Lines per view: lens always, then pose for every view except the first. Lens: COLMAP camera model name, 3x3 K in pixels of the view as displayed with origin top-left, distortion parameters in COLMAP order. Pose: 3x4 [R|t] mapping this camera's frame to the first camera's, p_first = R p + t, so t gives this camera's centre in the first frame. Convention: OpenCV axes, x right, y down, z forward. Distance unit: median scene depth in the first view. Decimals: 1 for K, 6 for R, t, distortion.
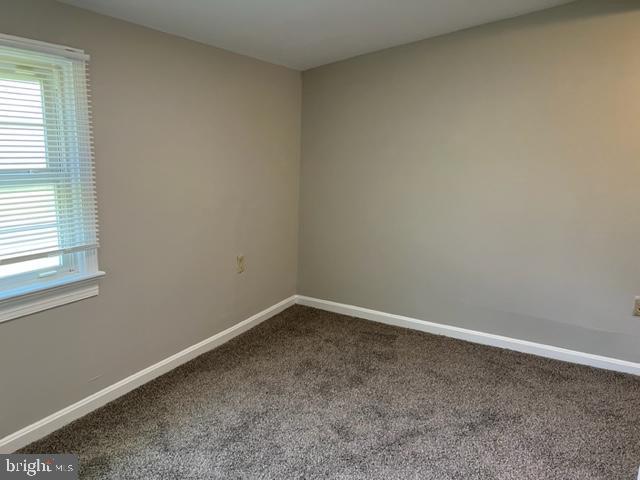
lens RADIAL K [[480.7, 0, 321.3], [0, 480.7, 239.0], [0, 0, 1]] dist [0.068813, -0.070668]
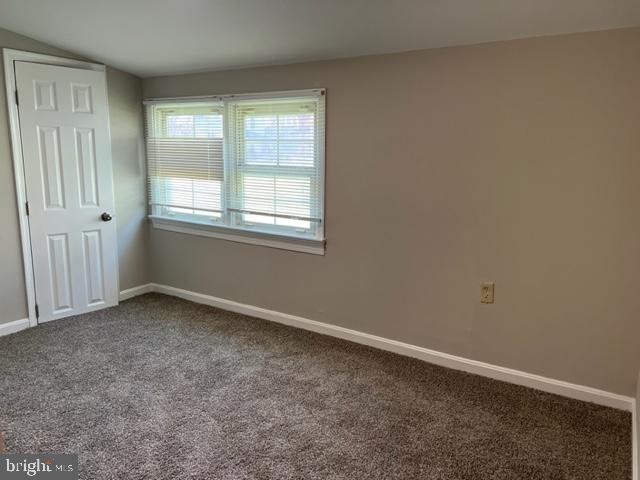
lens RADIAL K [[480.7, 0, 321.2], [0, 480.7, 242.9], [0, 0, 1]] dist [0.068813, -0.070668]
pose [[-0.065229, 0.147969, -0.986839, 0.978808], [-0.219073, 0.962694, 0.158830, -0.151604], [0.973526, 0.226550, -0.030379, 1.056790]]
